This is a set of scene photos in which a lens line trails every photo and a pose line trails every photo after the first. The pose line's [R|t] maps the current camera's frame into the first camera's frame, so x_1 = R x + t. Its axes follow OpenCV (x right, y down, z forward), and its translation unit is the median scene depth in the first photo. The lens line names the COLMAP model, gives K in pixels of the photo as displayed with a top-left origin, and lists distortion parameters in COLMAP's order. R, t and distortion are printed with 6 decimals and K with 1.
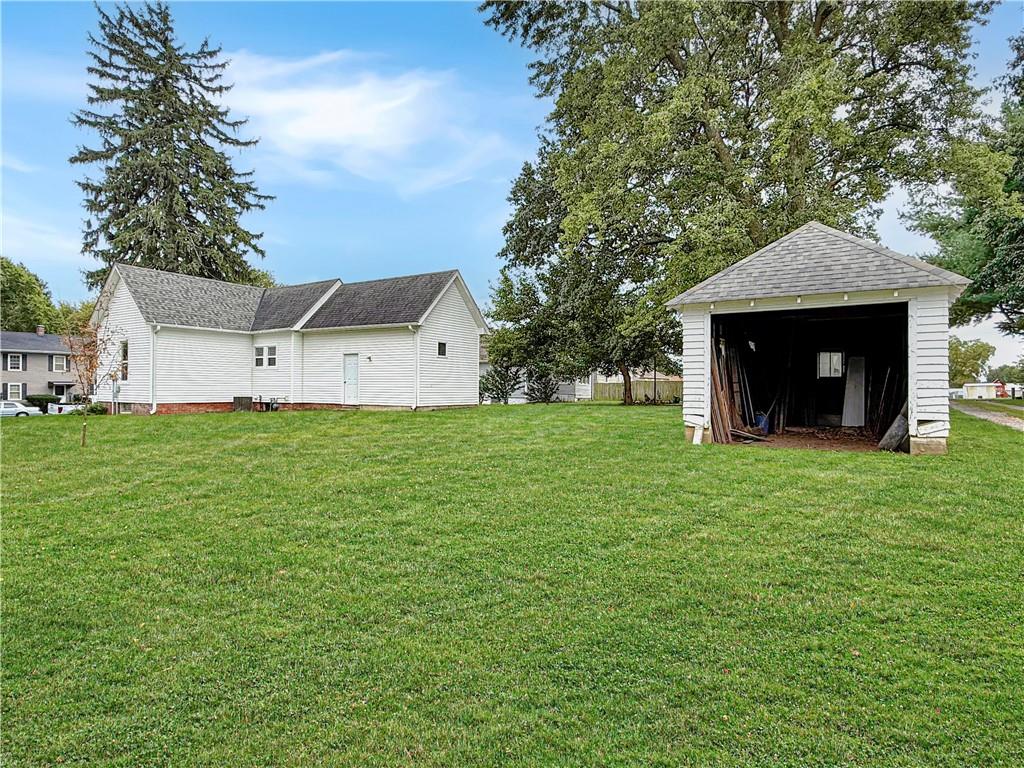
lens RADIAL K [[598.9, 0, 514.0], [0, 598.9, 385.5], [0, 0, 1]] dist [0.006852, -0.001796]
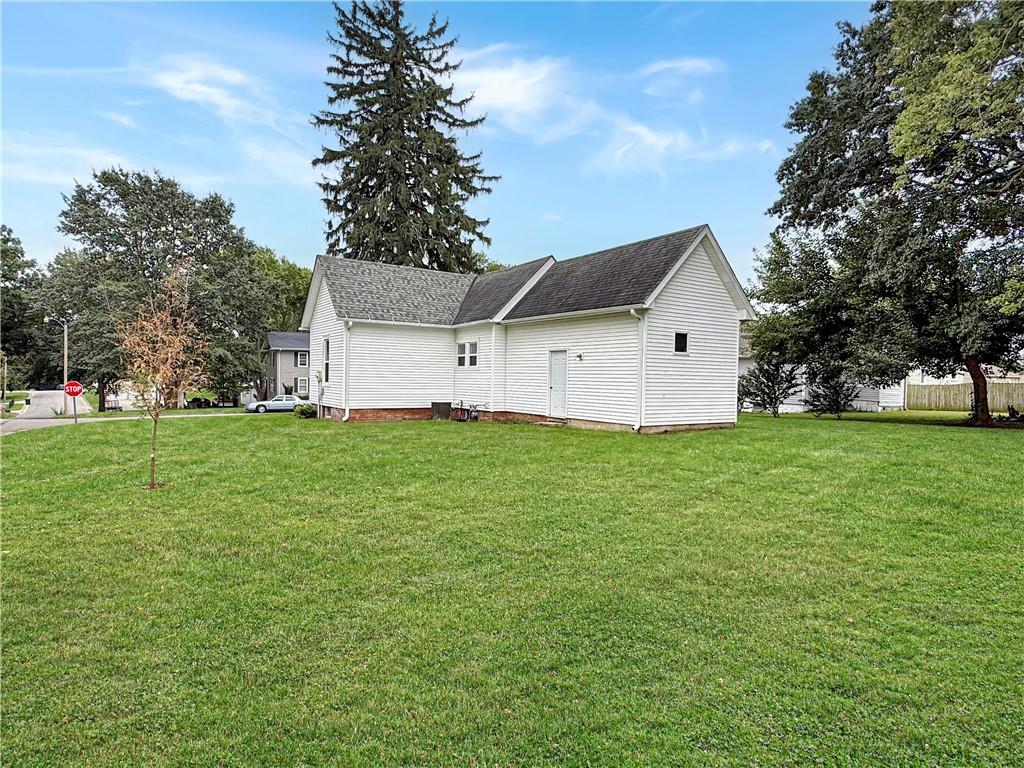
lens RADIAL K [[598.9, 0, 508.1], [0, 598.9, 389.7], [0, 0, 1]] dist [0.006852, -0.001796]
pose [[0.911905, 0.016436, -0.410072, -0.012343], [-0.008896, 0.999755, 0.020288, -0.012740], [0.410305, -0.014853, 0.911827, 0.196637]]
